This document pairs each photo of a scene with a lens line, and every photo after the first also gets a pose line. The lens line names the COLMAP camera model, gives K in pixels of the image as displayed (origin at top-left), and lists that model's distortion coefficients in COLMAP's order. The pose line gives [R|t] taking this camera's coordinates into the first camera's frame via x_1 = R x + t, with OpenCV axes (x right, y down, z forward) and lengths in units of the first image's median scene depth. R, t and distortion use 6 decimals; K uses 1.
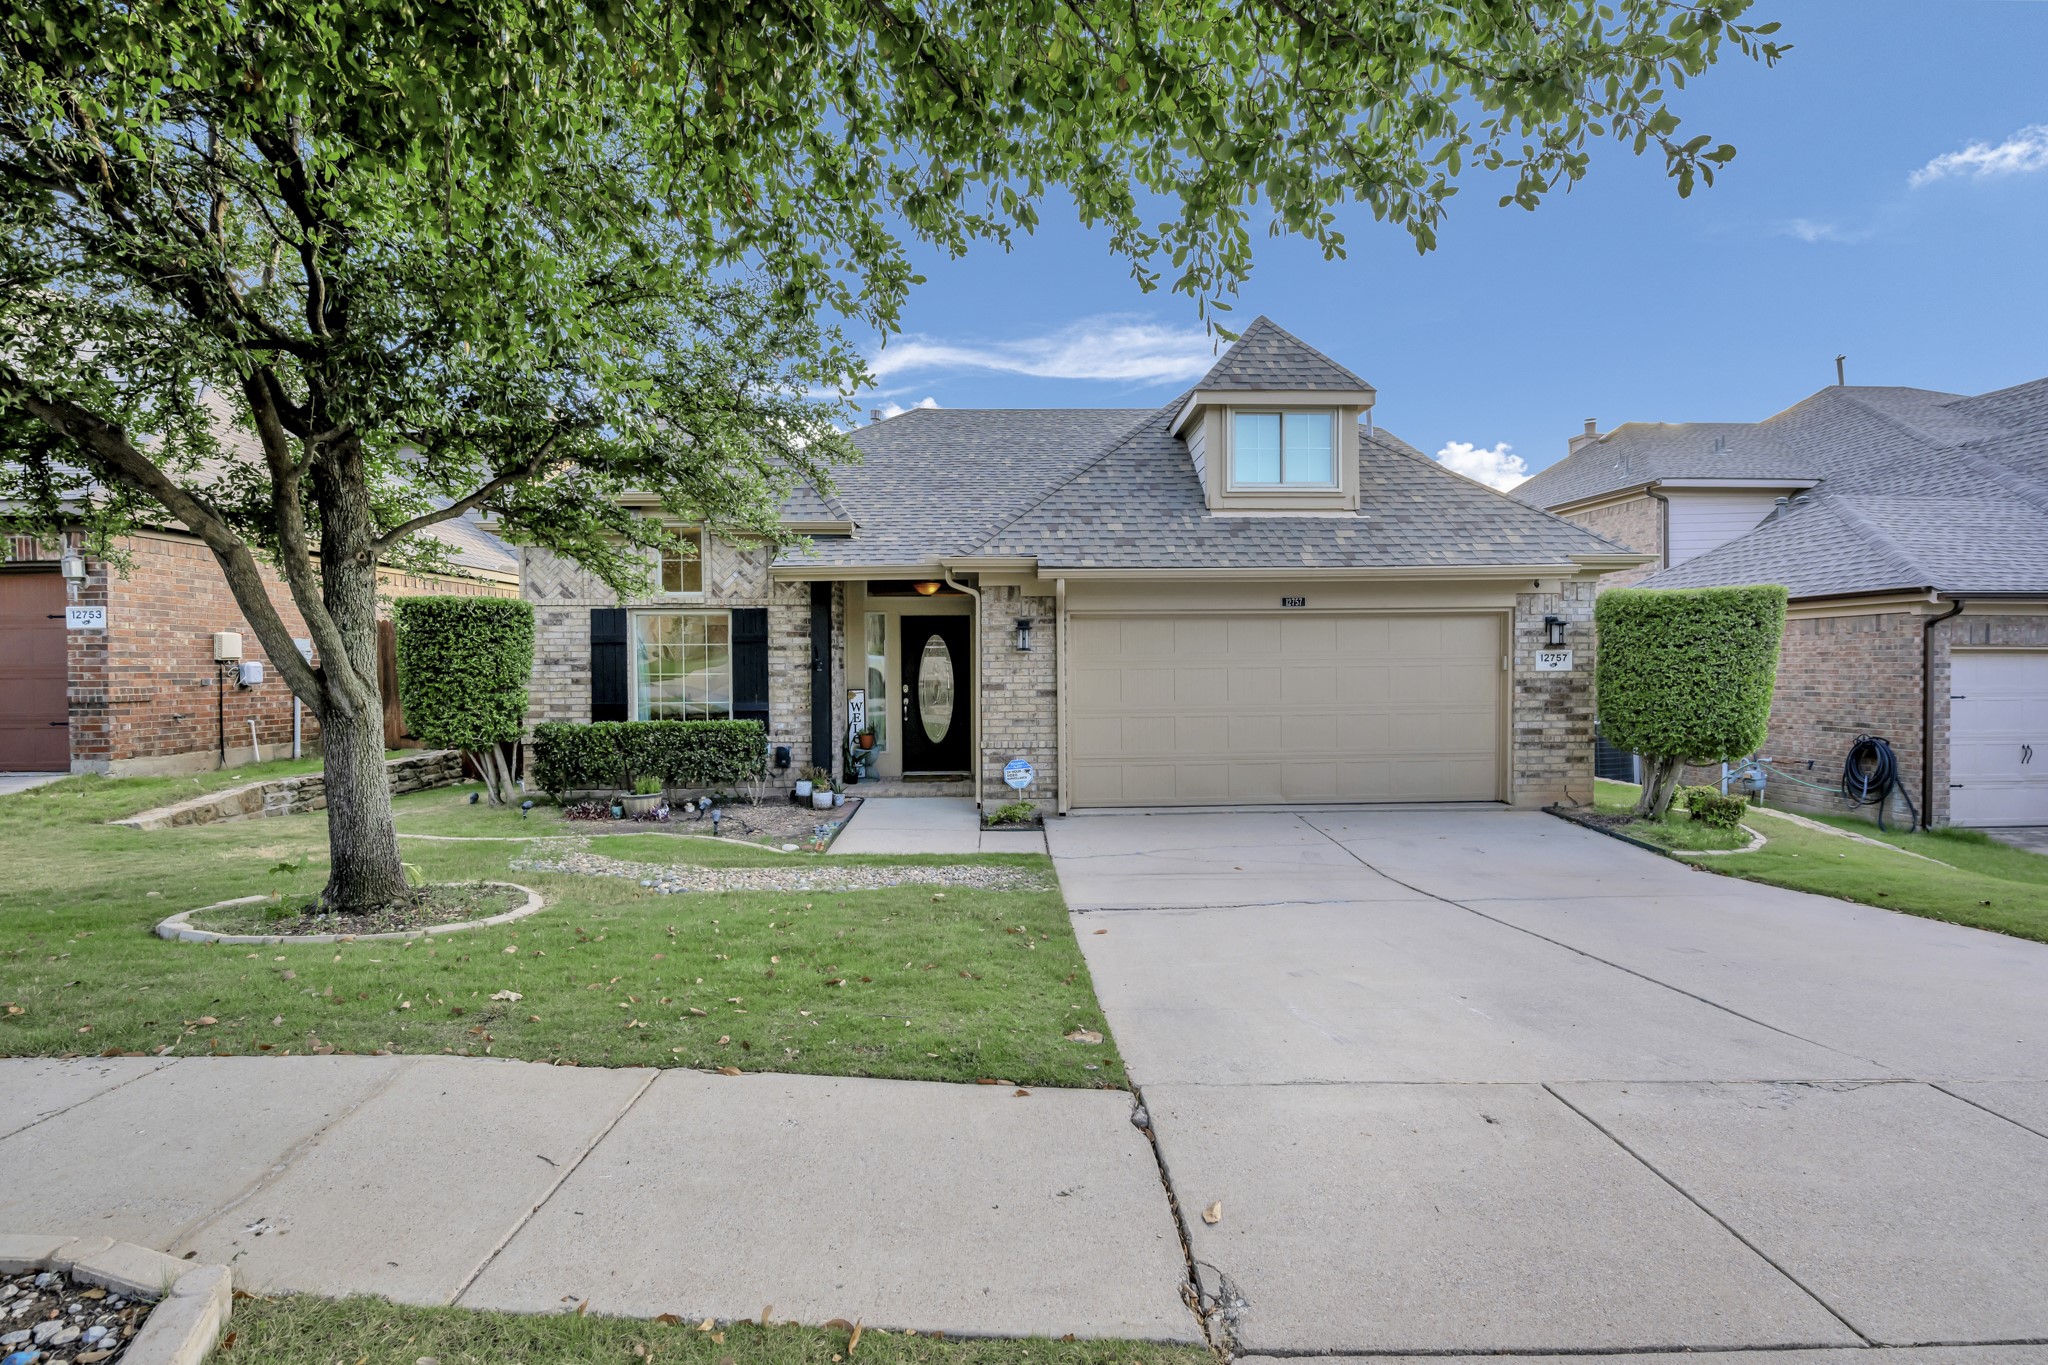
lens RADIAL K [[977.5, 0, 1082.4], [0, 977.5, 680.9], [0, 0, 1]] dist [0.003944, 0.002438]
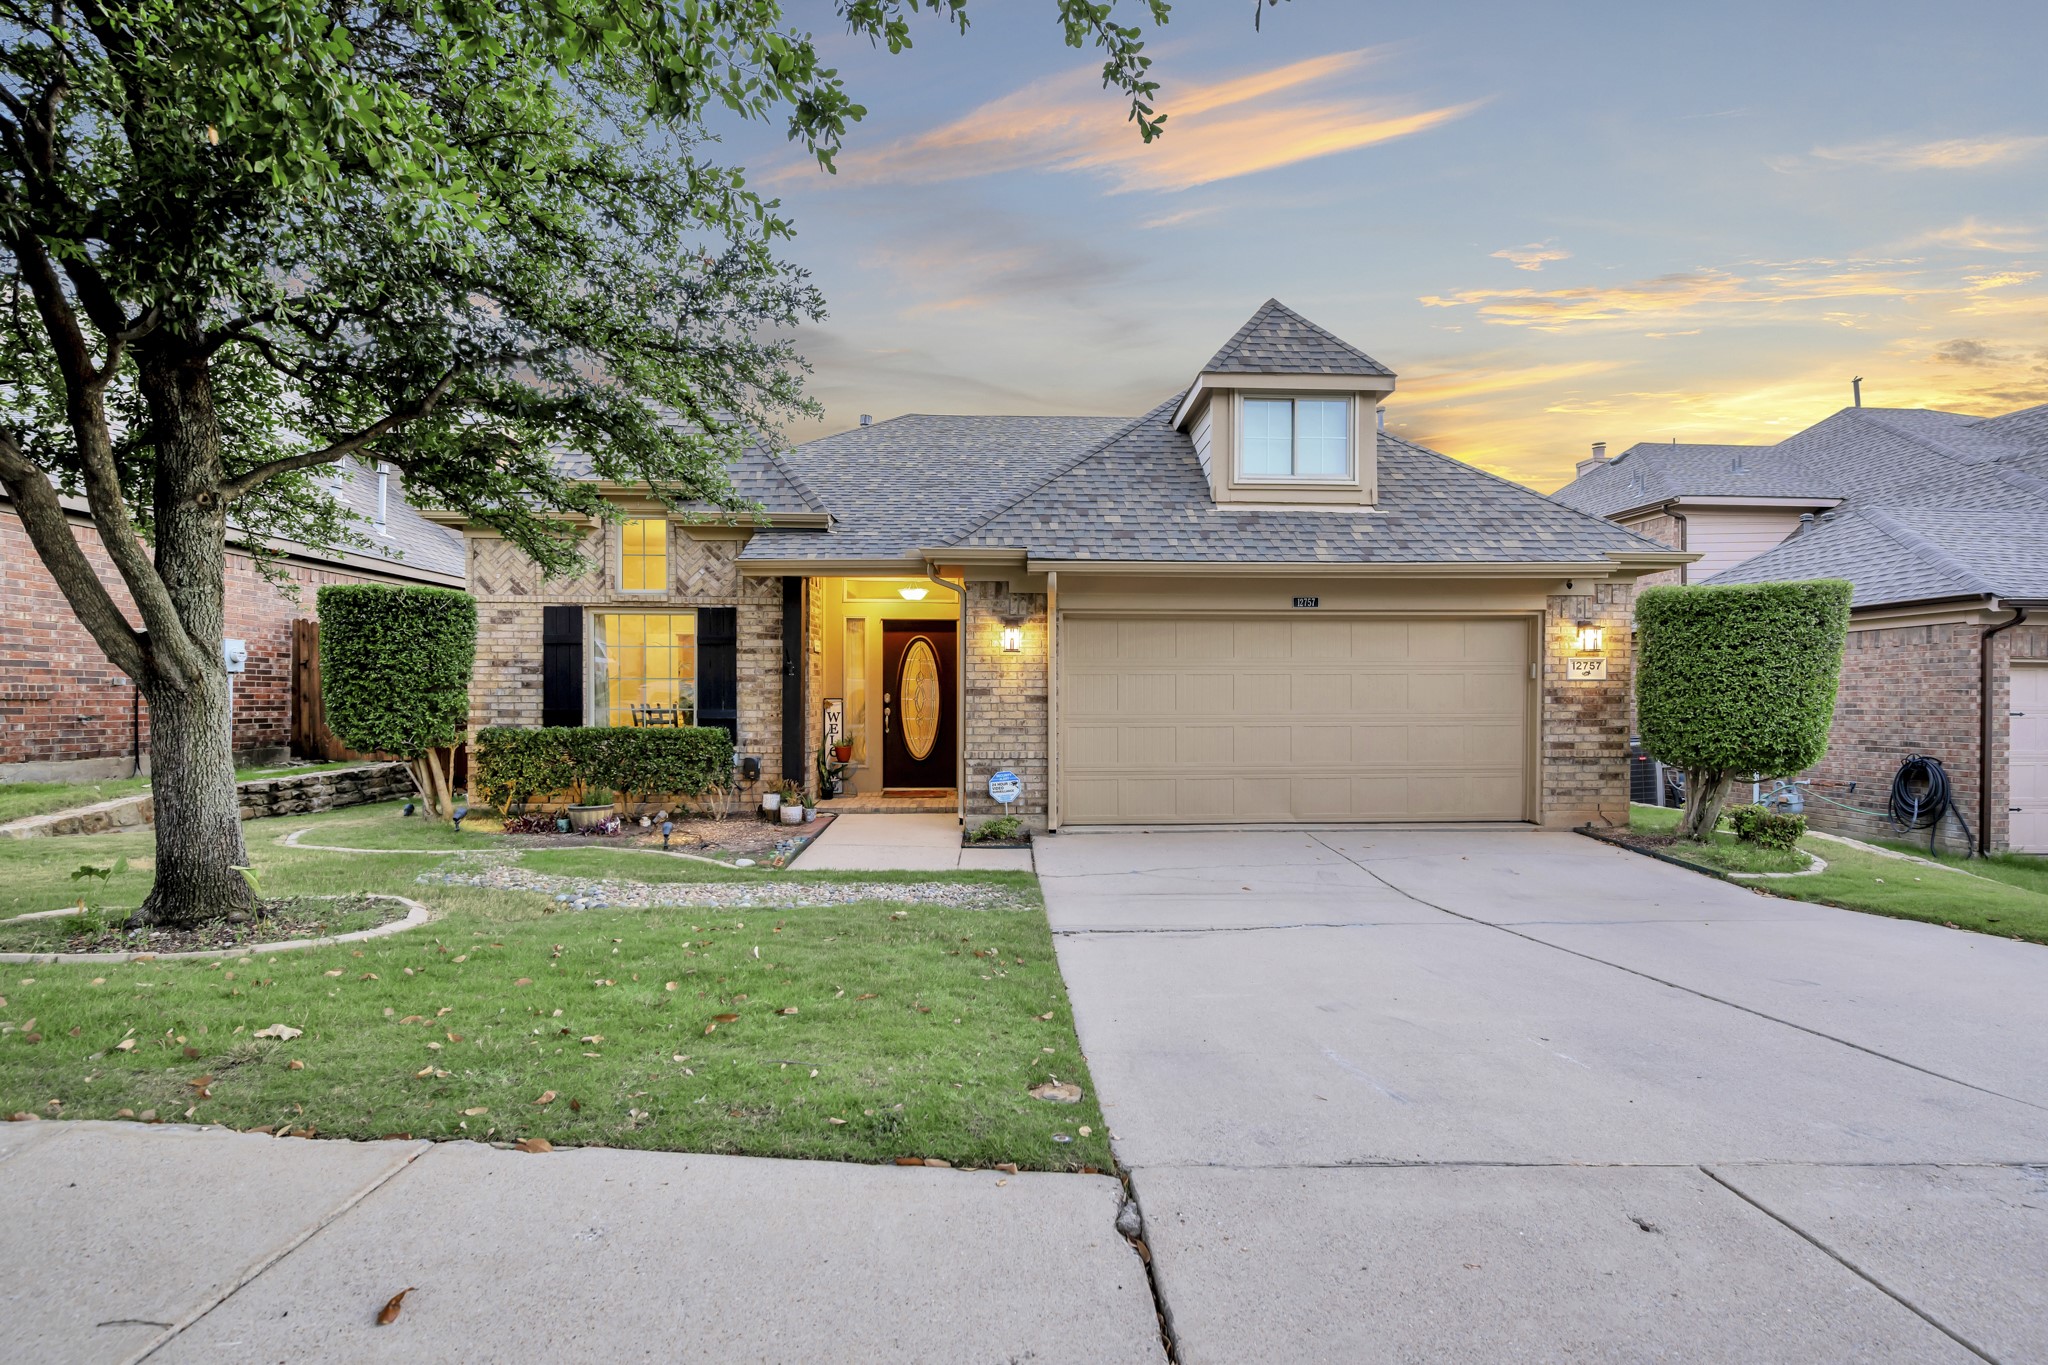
lens RADIAL K [[977.5, 0, 1093.5], [0, 977.5, 701.5], [0, 0, 1]] dist [0.003944, 0.002438]
pose [[0.999884, 0.009405, 0.011995, 0.005911], [-0.009266, 0.999890, -0.011547, 0.025113], [-0.012103, 0.011435, 0.999861, 0.083606]]
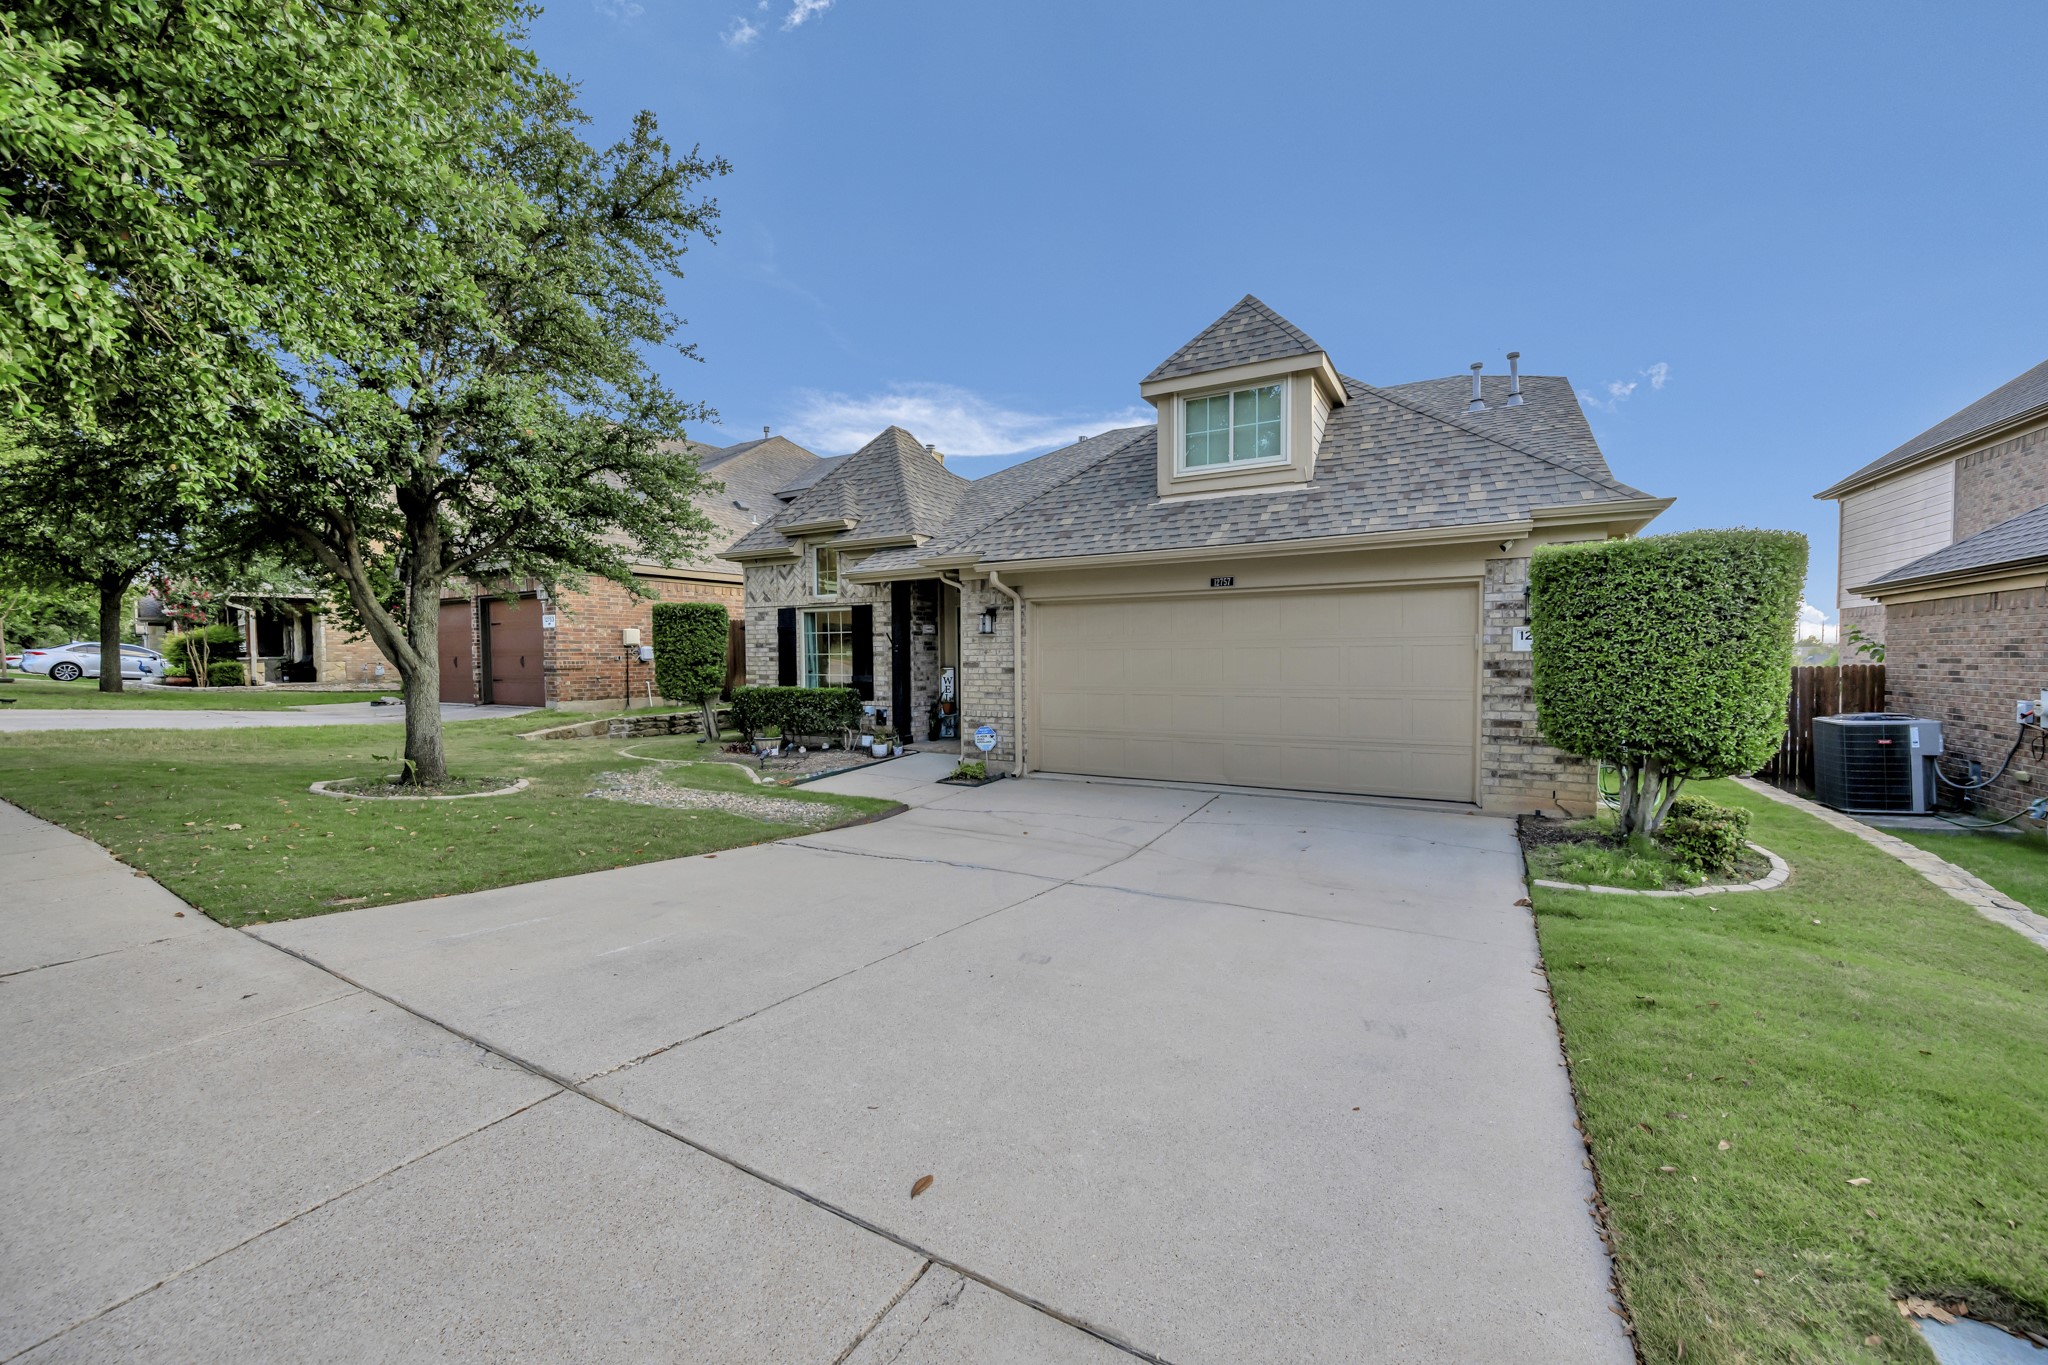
lens RADIAL K [[817.8, 0, 978.1], [0, 817.8, 678.8], [0, 0, 1]] dist [0.001406, 0.000362]
pose [[0.842247, 0.018310, -0.538781, 0.456207], [-0.009215, 0.999766, 0.019571, 0.003812], [0.539013, -0.011519, 0.842219, 0.164989]]
